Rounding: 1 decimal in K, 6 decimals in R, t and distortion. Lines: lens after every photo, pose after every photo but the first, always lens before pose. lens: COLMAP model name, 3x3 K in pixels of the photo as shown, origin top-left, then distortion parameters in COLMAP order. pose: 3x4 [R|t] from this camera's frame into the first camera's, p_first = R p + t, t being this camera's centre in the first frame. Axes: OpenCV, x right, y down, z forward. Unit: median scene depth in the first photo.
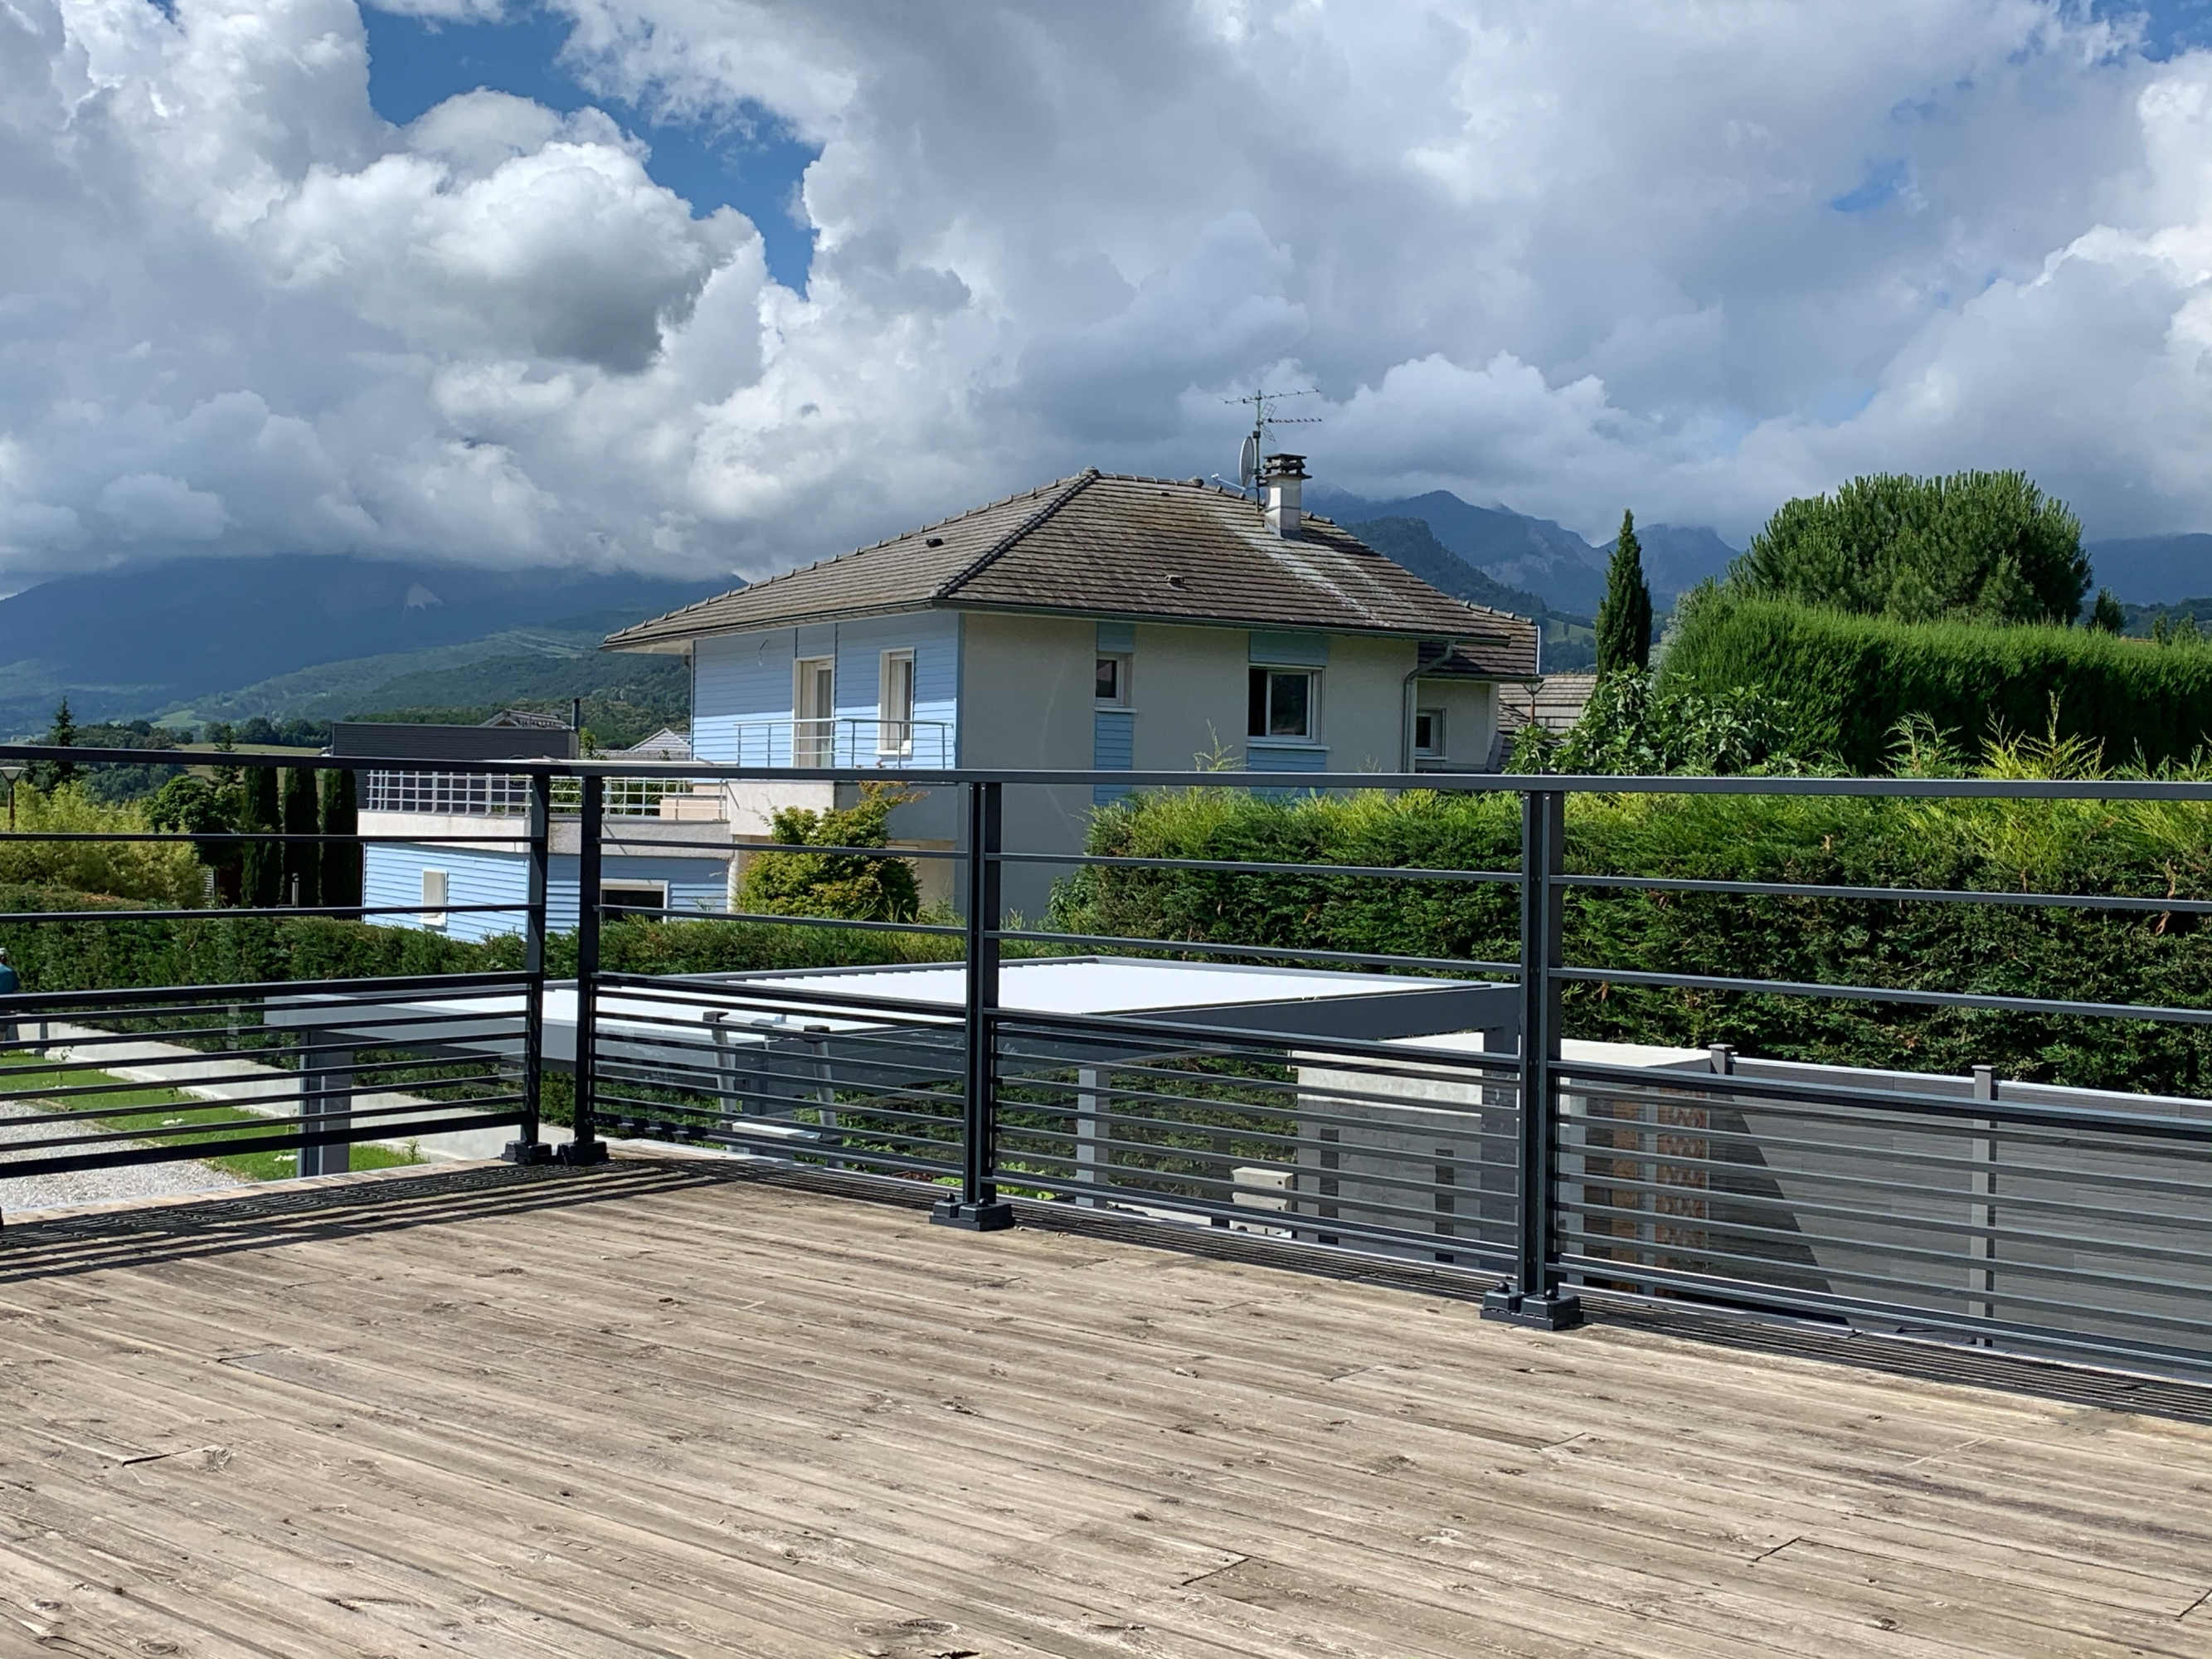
lens RADIAL K [[2375.4, 0, 1106.0], [0, 2375.4, 829.5], [0, 0, 1]] dist [0.016776, -0.123285]
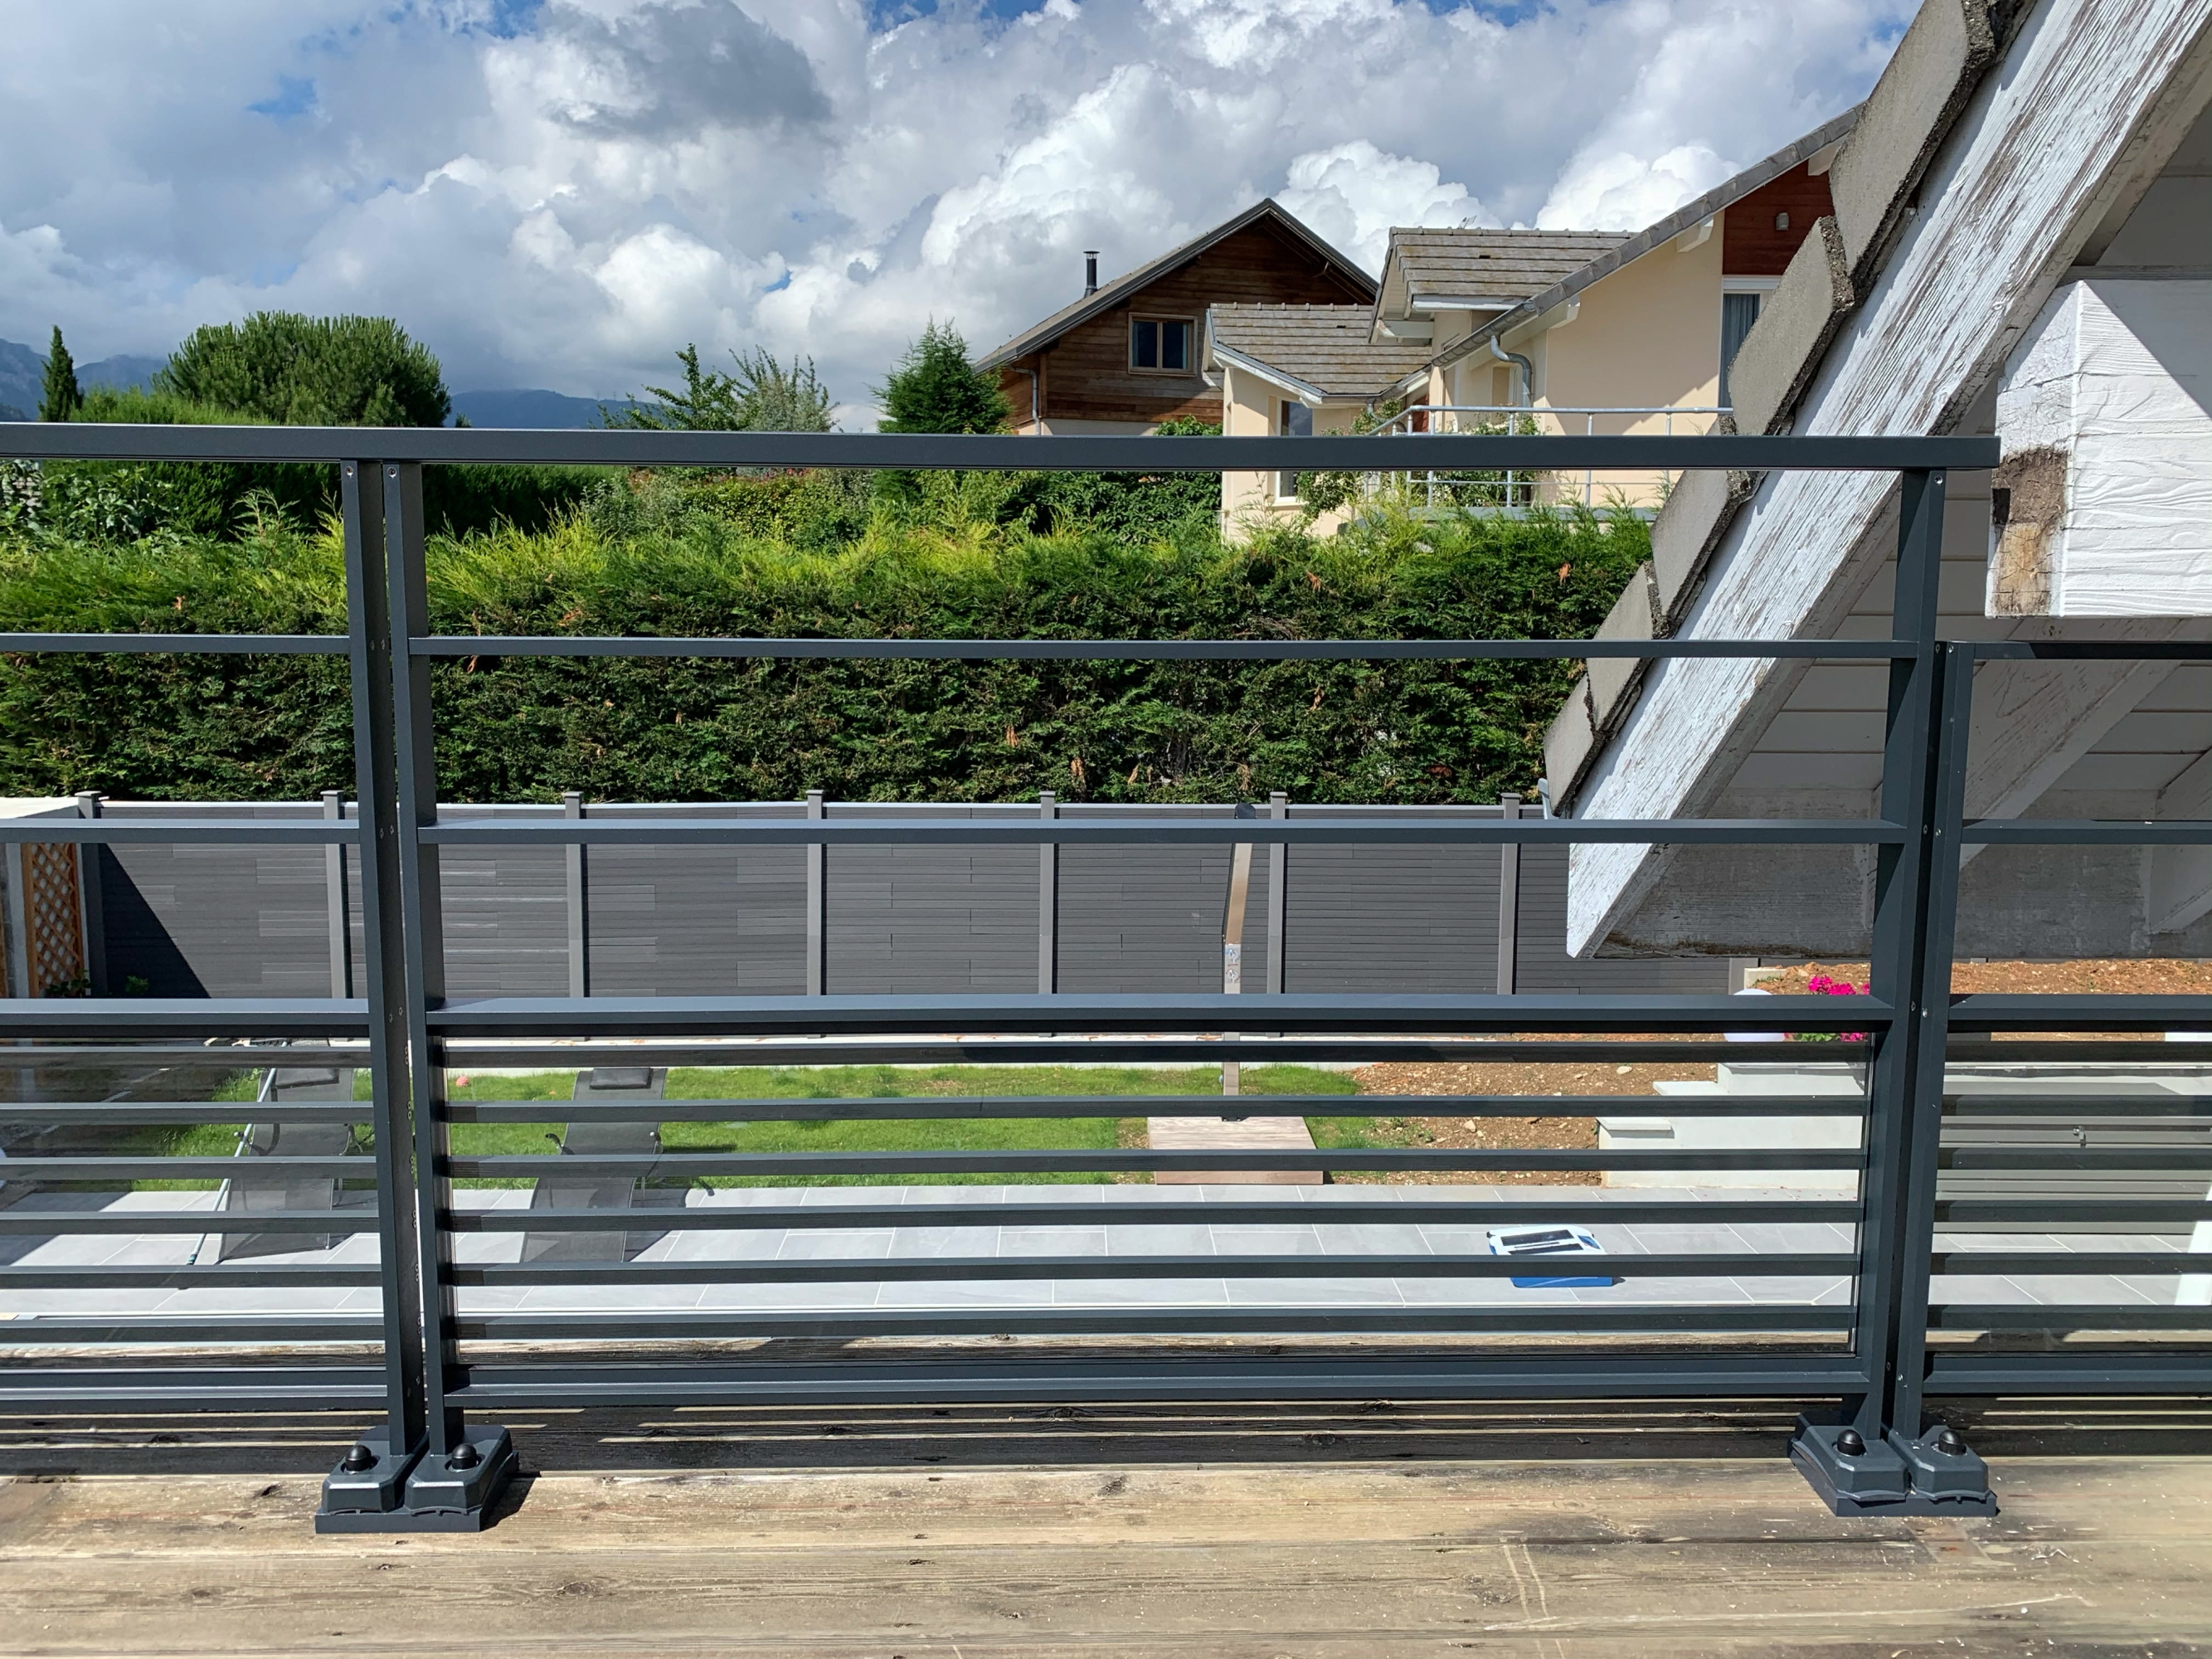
lens RADIAL K [[2375.4, 0, 1106.0], [0, 2375.4, 829.5], [0, 0, 1]] dist [0.016776, -0.123285]
pose [[0.761907, -0.083818, 0.642240, -0.096383], [0.015936, 0.993717, 0.110784, -0.005926], [-0.647490, -0.074172, 0.758456, -0.143246]]
